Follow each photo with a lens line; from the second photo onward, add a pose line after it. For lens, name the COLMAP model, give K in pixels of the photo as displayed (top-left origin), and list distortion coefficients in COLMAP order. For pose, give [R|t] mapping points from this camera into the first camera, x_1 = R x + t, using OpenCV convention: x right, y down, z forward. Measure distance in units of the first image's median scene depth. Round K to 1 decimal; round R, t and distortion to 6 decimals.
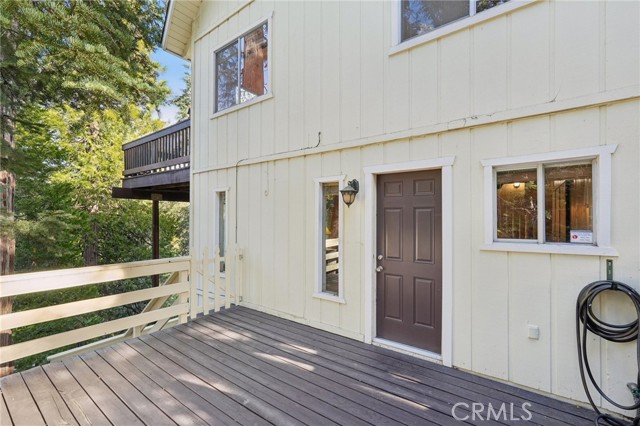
lens RADIAL K [[279.4, 0, 320.1], [0, 279.4, 214.9], [0, 0, 1]] dist [-0.008604, 0.003246]
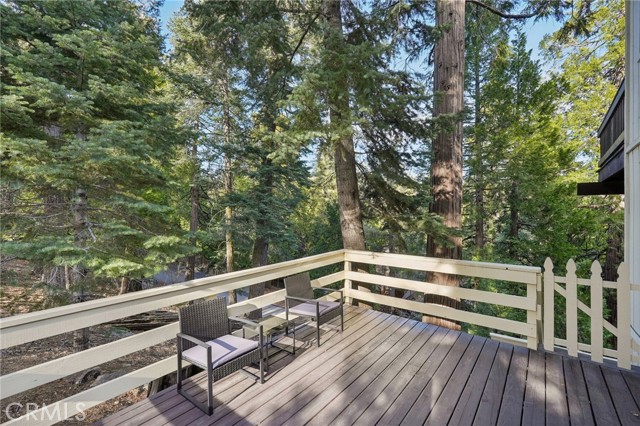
lens RADIAL K [[279.4, 0, 319.9], [0, 279.4, 213.9], [0, 0, 1]] dist [-0.008604, 0.003246]
pose [[-0.042746, -0.006458, -0.999065, 0.388955], [0.013438, 0.999885, -0.007038, -0.008147], [0.998996, -0.013727, -0.042654, 0.474800]]
